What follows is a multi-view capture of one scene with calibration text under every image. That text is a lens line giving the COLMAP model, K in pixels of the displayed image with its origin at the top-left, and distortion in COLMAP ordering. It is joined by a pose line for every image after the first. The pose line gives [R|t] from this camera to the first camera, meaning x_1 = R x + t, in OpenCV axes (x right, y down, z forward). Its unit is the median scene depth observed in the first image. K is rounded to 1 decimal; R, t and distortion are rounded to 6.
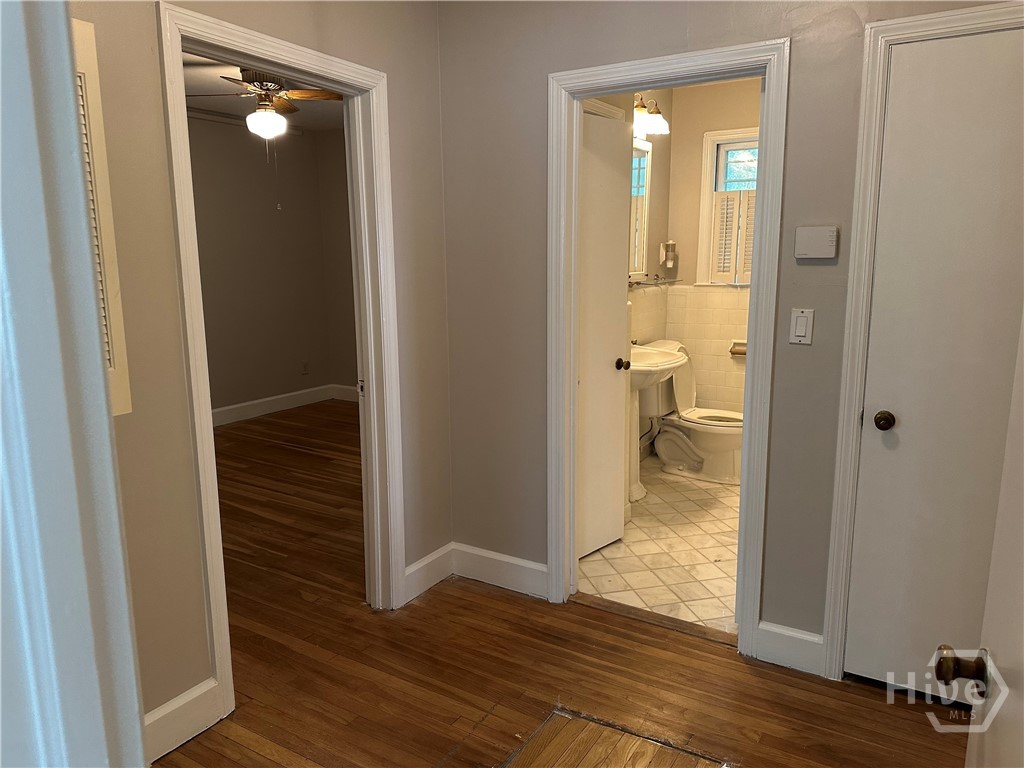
lens RADIAL K [[712.0, 0, 507.6], [0, 712.0, 384.6], [0, 0, 1]] dist [0.109940, -0.146366]
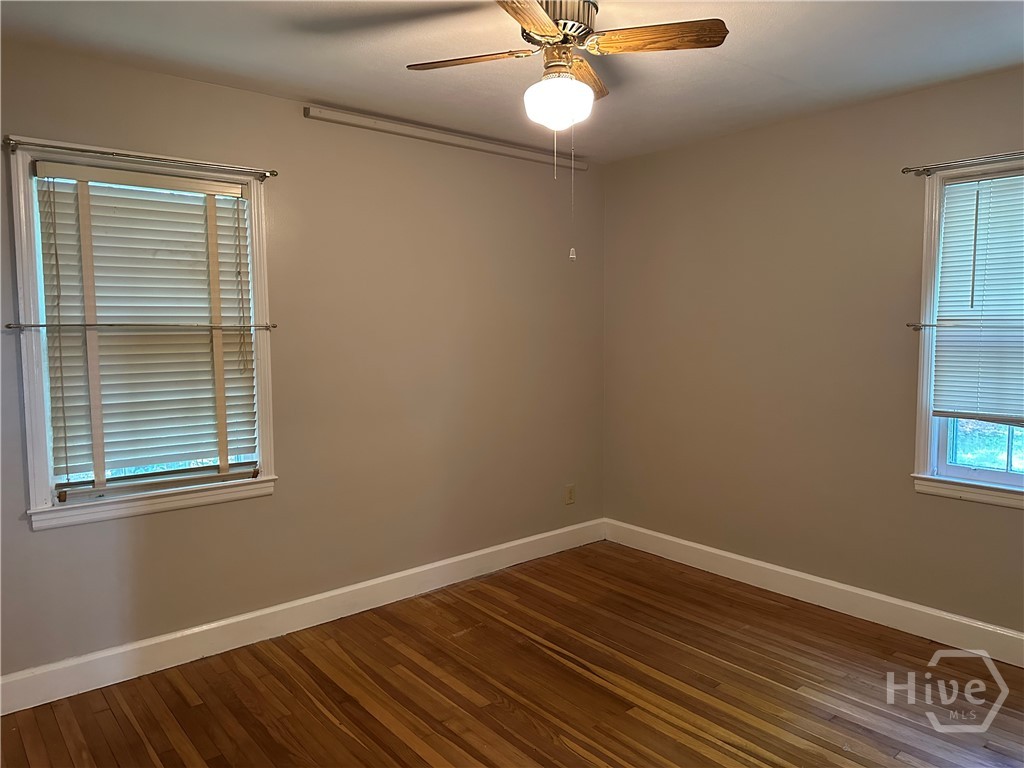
lens RADIAL K [[712.0, 0, 507.6], [0, 712.0, 384.6], [0, 0, 1]] dist [0.109940, -0.146366]
pose [[0.946483, 0.018201, -0.322239, -0.263318], [-0.051681, 0.994072, -0.095651, -0.137107], [0.318588, 0.107185, 0.941814, 0.695143]]
